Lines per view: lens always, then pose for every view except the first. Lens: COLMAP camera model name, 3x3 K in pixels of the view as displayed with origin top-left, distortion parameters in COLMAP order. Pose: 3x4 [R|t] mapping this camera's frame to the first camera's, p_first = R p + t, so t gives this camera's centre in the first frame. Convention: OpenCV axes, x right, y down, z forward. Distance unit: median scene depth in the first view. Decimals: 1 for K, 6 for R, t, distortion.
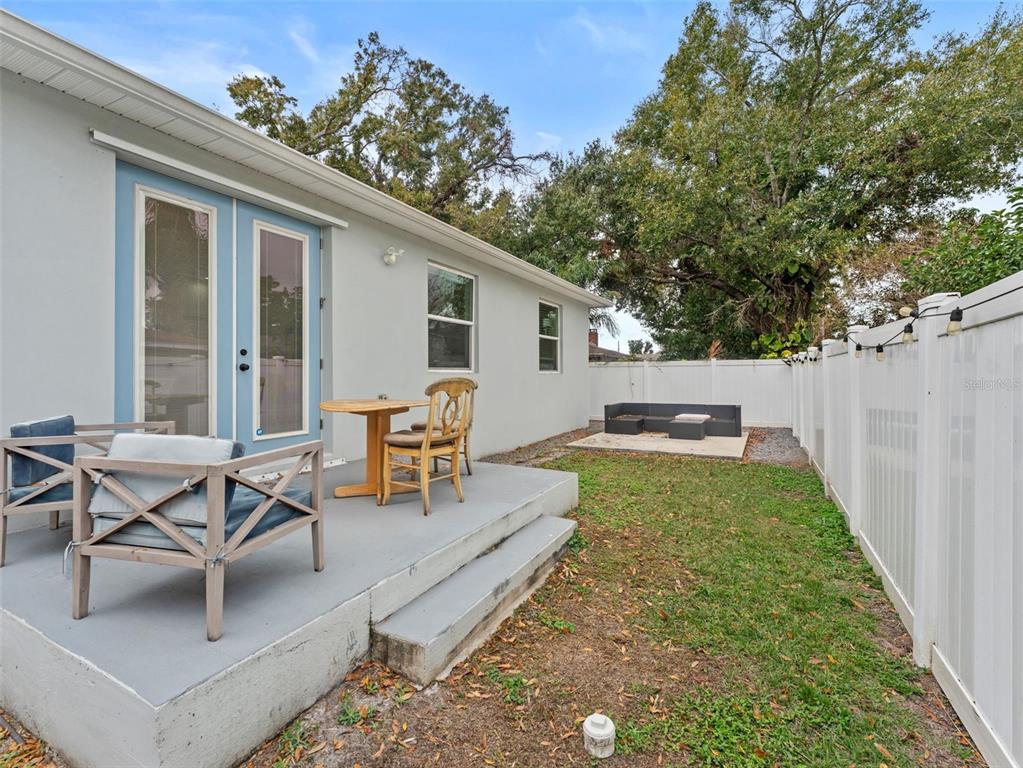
lens RADIAL K [[461.9, 0, 517.4], [0, 461.9, 392.4], [0, 0, 1]] dist [0.000380, 0.001085]
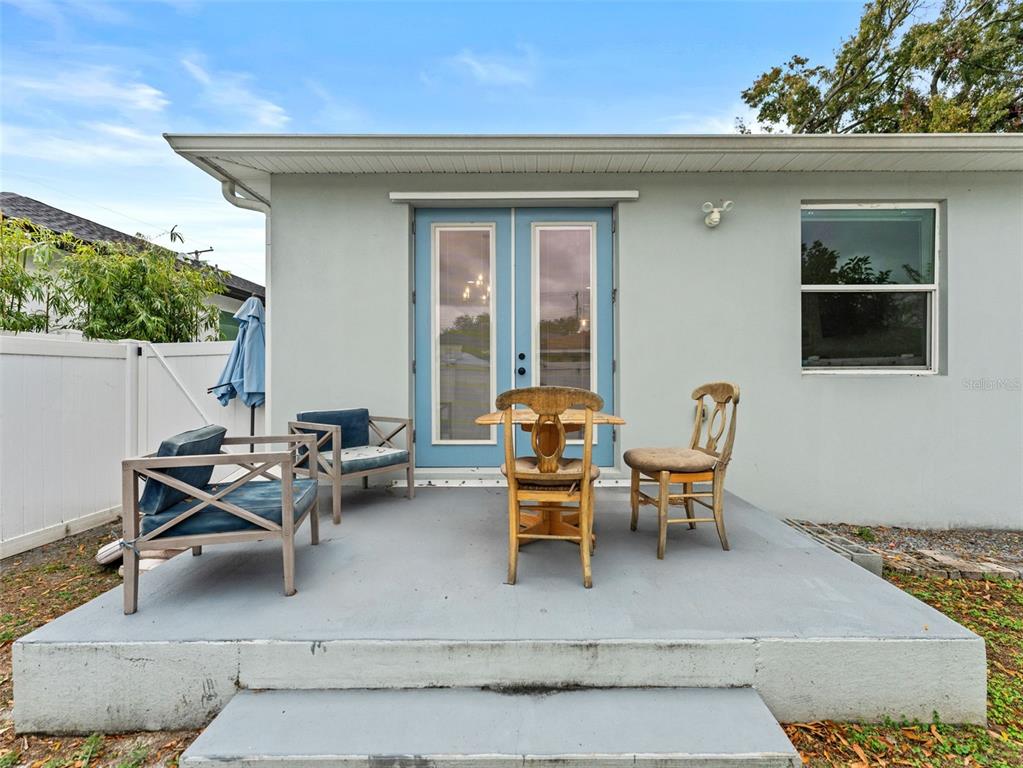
lens RADIAL K [[461.9, 0, 517.4], [0, 461.9, 392.4], [0, 0, 1]] dist [0.000380, 0.001085]
pose [[0.460226, 0.026483, -0.887407, 0.278701], [-0.032839, 0.999379, 0.012794, -0.018575], [0.887194, 0.023253, 0.460810, 0.471245]]
